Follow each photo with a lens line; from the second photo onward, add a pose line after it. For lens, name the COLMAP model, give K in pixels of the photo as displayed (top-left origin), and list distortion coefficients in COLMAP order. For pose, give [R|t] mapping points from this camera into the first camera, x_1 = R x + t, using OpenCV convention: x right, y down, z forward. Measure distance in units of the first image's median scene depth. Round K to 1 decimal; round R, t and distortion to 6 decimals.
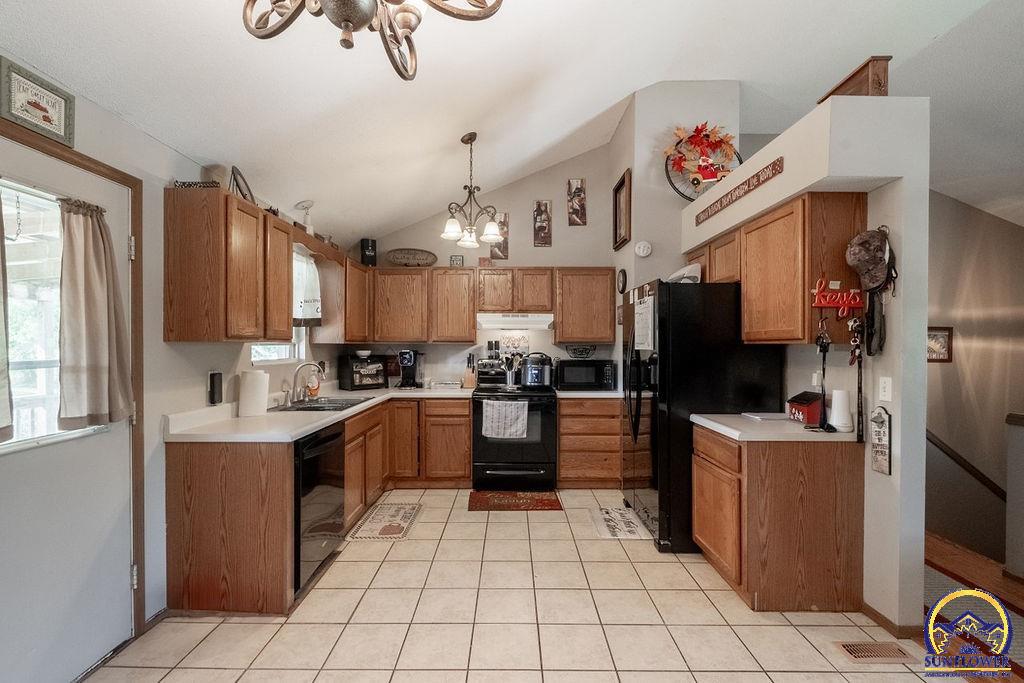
lens RADIAL K [[447.5, 0, 506.6], [0, 447.5, 345.9], [0, 0, 1]] dist [0.002891, -0.004153]
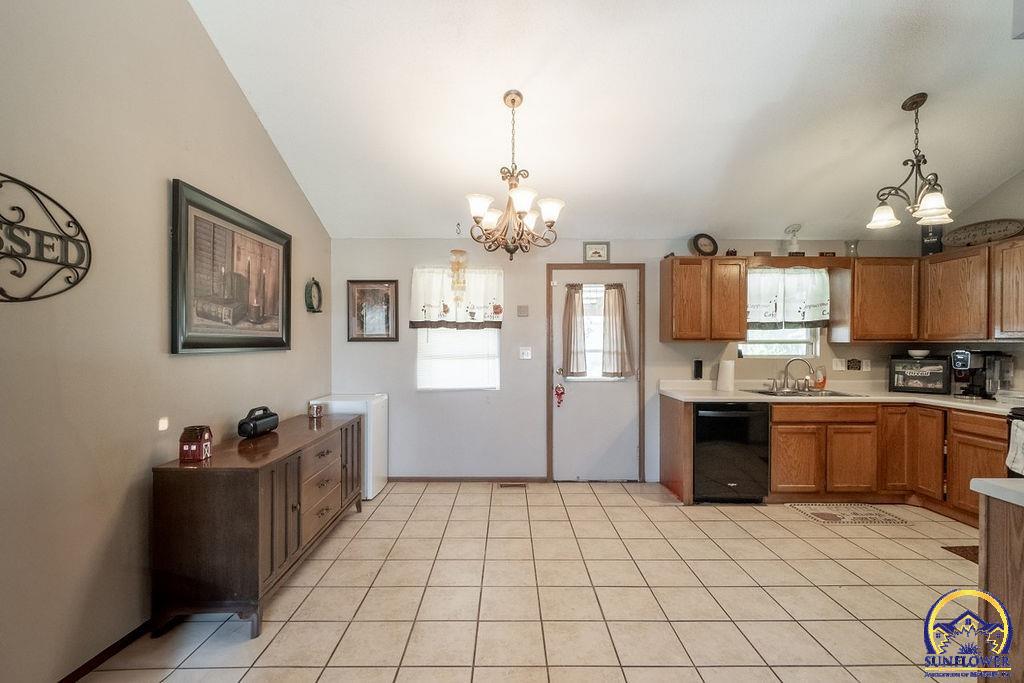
lens RADIAL K [[447.5, 0, 504.8], [0, 447.5, 346.2], [0, 0, 1]] dist [0.002891, -0.004153]
pose [[-0.000888, 0.004229, -0.999991, 0.717394], [-0.005471, 0.999976, 0.004234, 0.004017], [0.999985, 0.005475, -0.000865, 0.204382]]
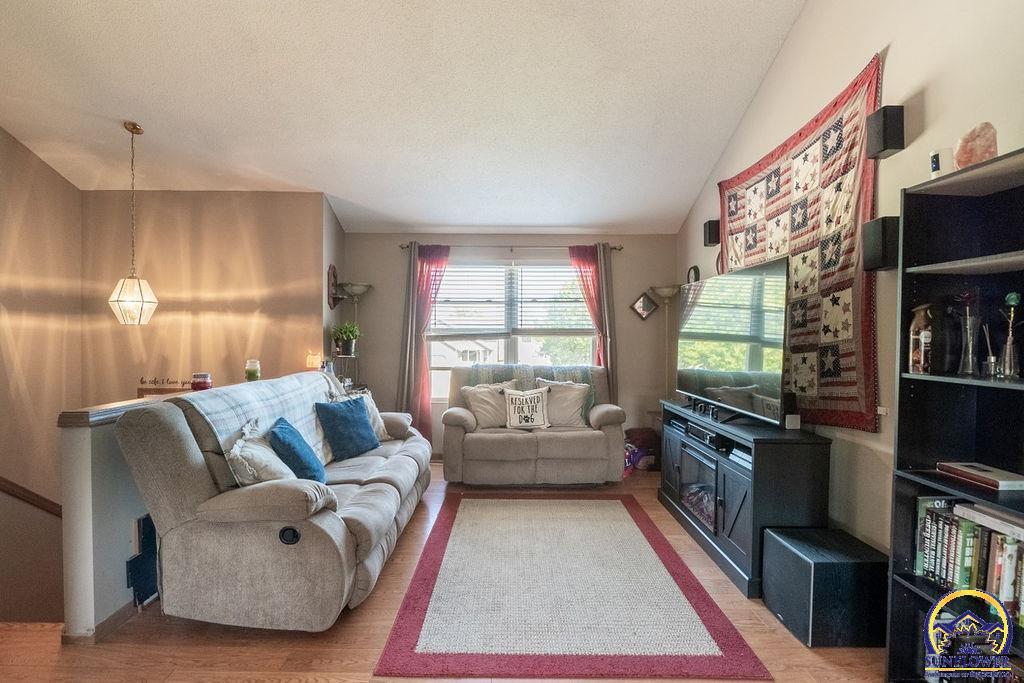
lens RADIAL K [[491.5, 0, 503.4], [0, 491.5, 343.6], [0, 0, 1]] dist [-0.000844, -0.003503]
pose [[0.004830, -0.021120, 0.999765, 0.263931], [-0.001089, 0.999776, 0.021126, 0.018937], [-0.999988, -0.001191, 0.004806, 0.215835]]
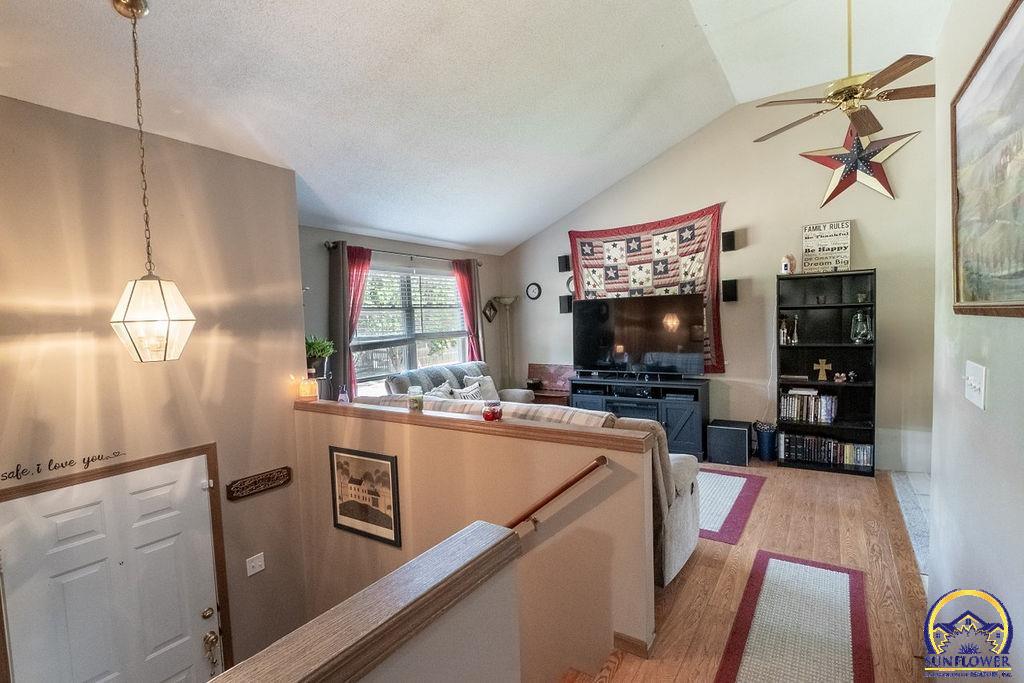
lens RADIAL K [[491.5, 0, 510.4], [0, 491.5, 347.2], [0, 0, 1]] dist [-0.000844, -0.003503]
pose [[-0.833880, -0.007595, 0.551893, 0.621982], [0.032360, 0.997513, 0.062621, -0.038103], [-0.550996, 0.070078, -0.831560, 1.269417]]
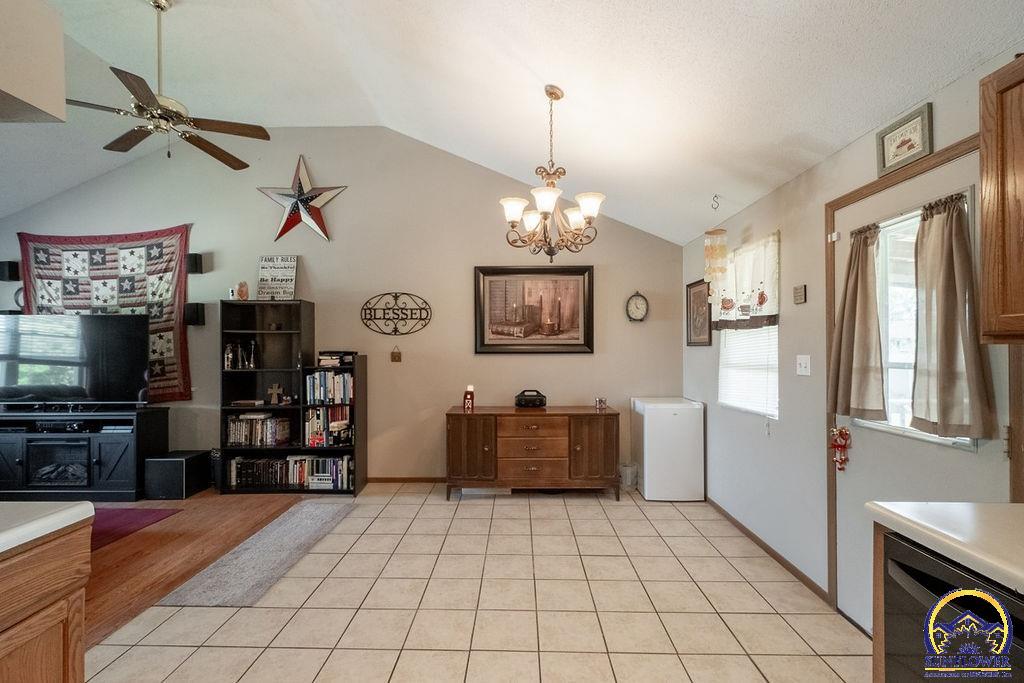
lens RADIAL K [[447.5, 0, 515.6], [0, 447.5, 348.9], [0, 0, 1]] dist [0.002891, -0.004153]
pose [[-0.999928, 0.000930, 0.011963, -0.023064], [0.001039, 0.999958, 0.009099, -0.005585], [-0.011954, 0.009111, -0.999887, 0.970640]]
